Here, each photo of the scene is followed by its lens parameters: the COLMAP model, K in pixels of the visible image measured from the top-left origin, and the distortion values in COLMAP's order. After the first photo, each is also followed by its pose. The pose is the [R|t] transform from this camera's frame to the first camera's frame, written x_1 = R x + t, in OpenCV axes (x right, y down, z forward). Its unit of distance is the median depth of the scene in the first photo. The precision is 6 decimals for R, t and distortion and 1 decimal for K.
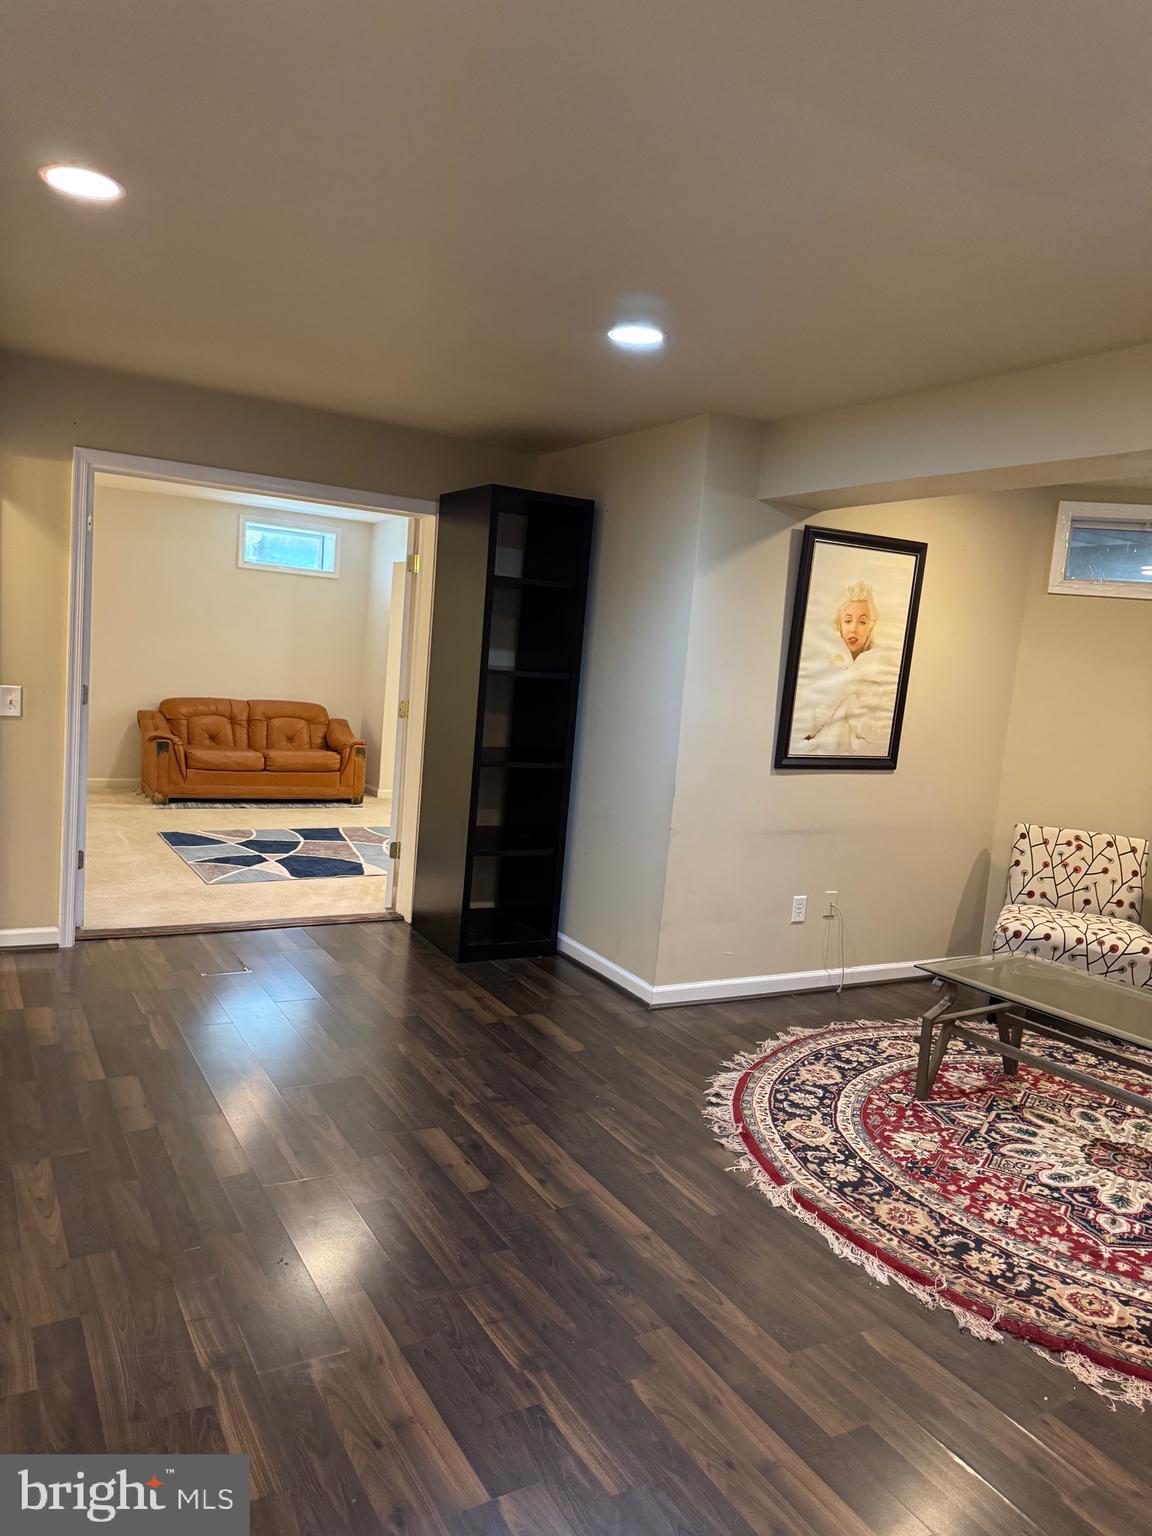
lens RADIAL K [[1062.7, 0, 564.1], [0, 1062.7, 779.2], [0, 0, 1]] dist [-0.001188, -0.031767]
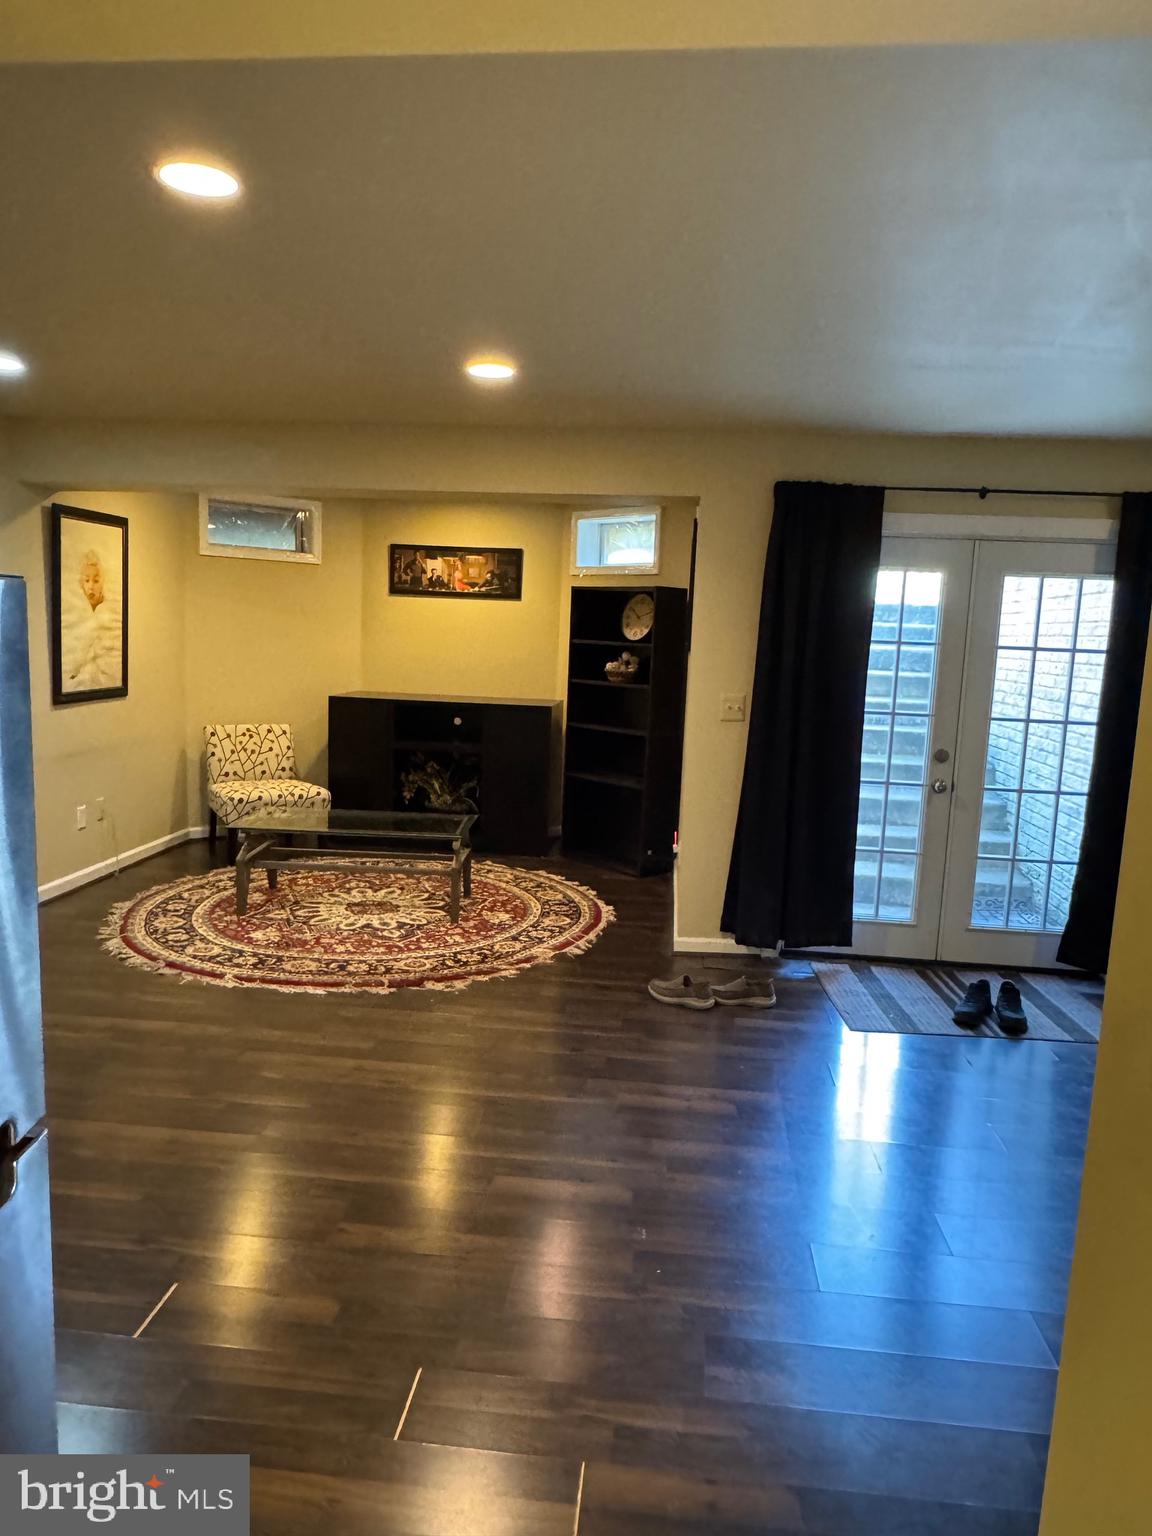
lens RADIAL K [[1004.0, 0, 570.0], [0, 1004.0, 768.1], [0, 0, 1]] dist [-0.005220, -0.000555]
pose [[0.568291, -0.167400, 0.805620, -0.493198], [0.107166, 0.985805, 0.129245, -0.029245], [-0.815819, 0.012886, 0.578163, -0.173364]]
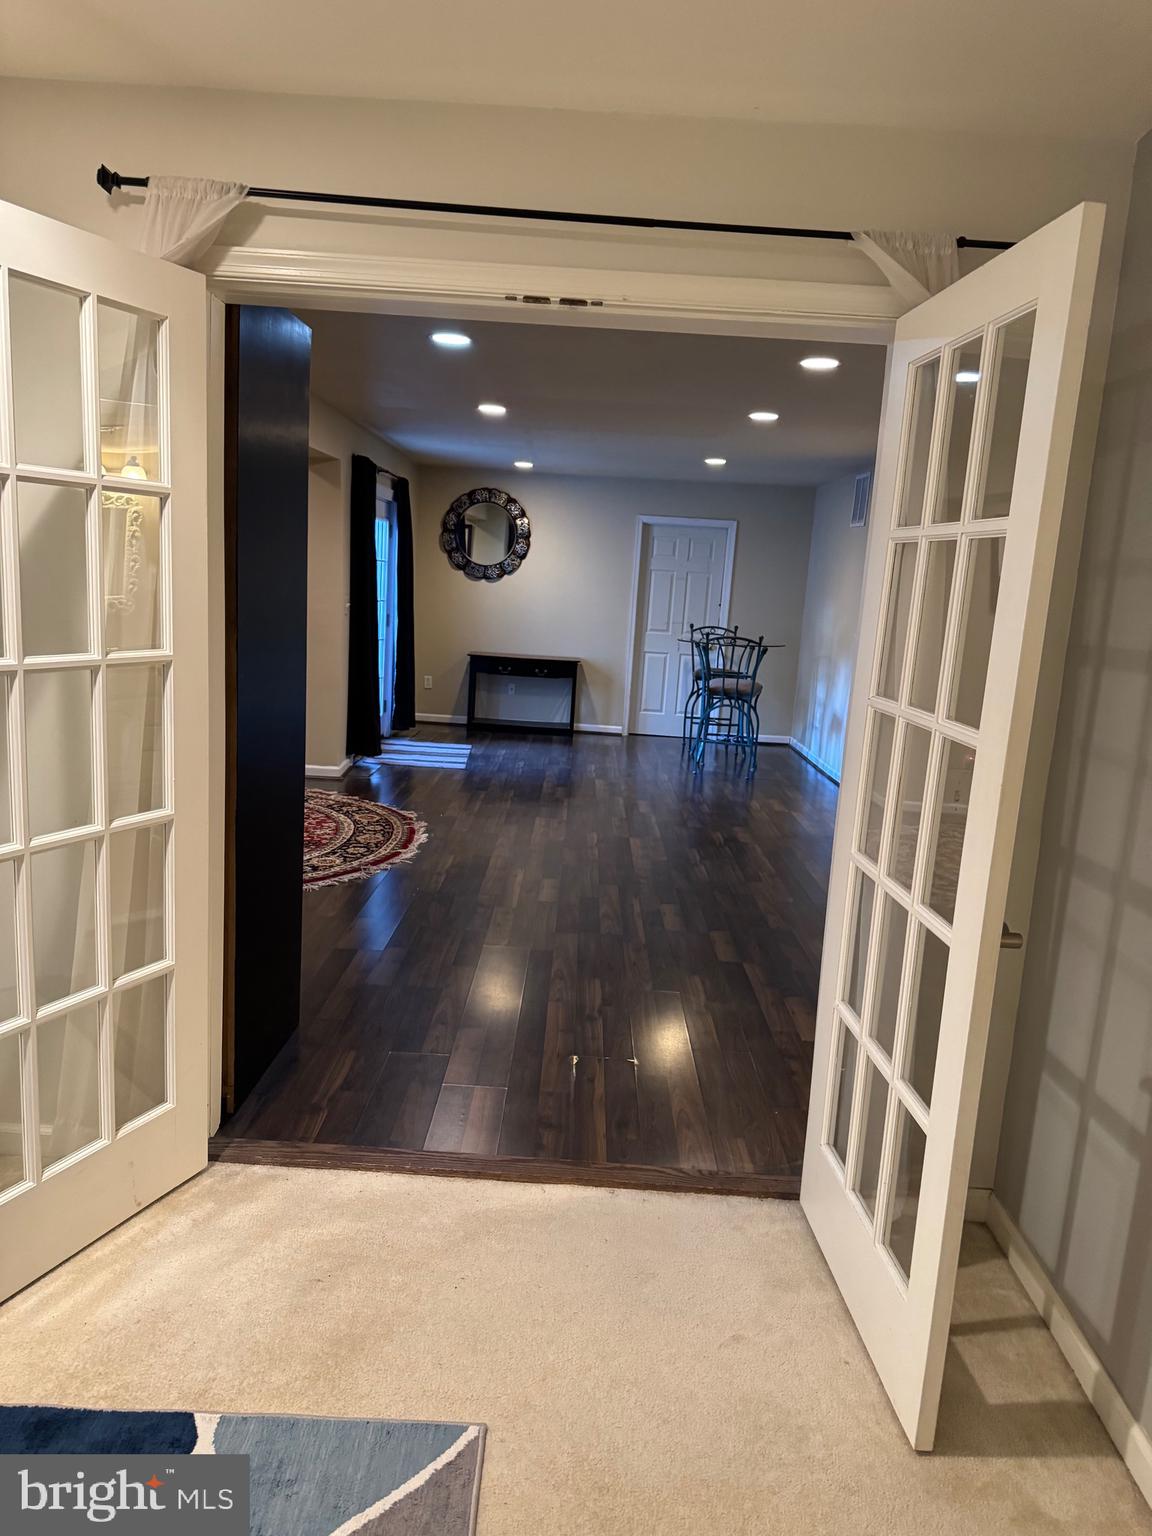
lens RADIAL K [[1062.7, 0, 578.6], [0, 1062.7, 768.8], [0, 0, 1]] dist [-0.001188, -0.031767]
pose [[-0.855227, -0.221609, 0.468483, -0.740294], [-0.067051, 0.943681, 0.323993, -0.311960], [-0.513898, 0.245675, -0.821920, 1.912628]]
